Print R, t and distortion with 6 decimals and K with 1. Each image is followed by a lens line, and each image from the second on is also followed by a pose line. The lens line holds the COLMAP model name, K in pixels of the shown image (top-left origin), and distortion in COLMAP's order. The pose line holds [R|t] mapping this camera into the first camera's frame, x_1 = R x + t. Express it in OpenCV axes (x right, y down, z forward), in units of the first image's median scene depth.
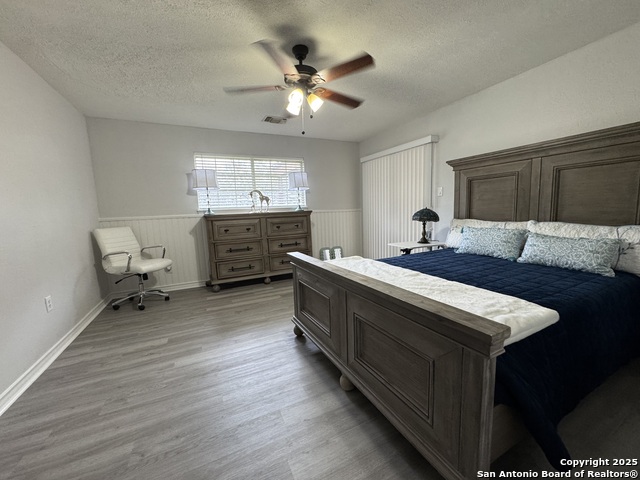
lens RADIAL K [[257.2, 0, 319.3], [0, 257.2, 240.9], [0, 0, 1]] dist [-0.008080, 0.000218]
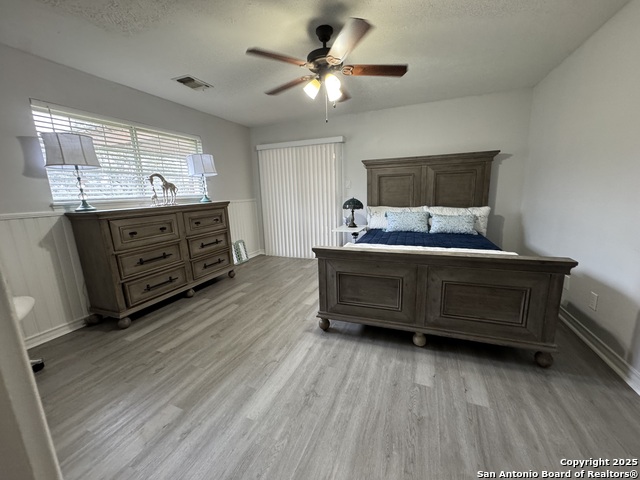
lens RADIAL K [[257.2, 0, 321.4], [0, 257.2, 241.4], [0, 0, 1]] dist [-0.008080, 0.000218]
pose [[0.733479, -0.117664, 0.669450, -0.443377], [0.088174, 0.993052, 0.077934, -0.027902], [-0.673969, 0.001866, 0.738757, 0.174498]]
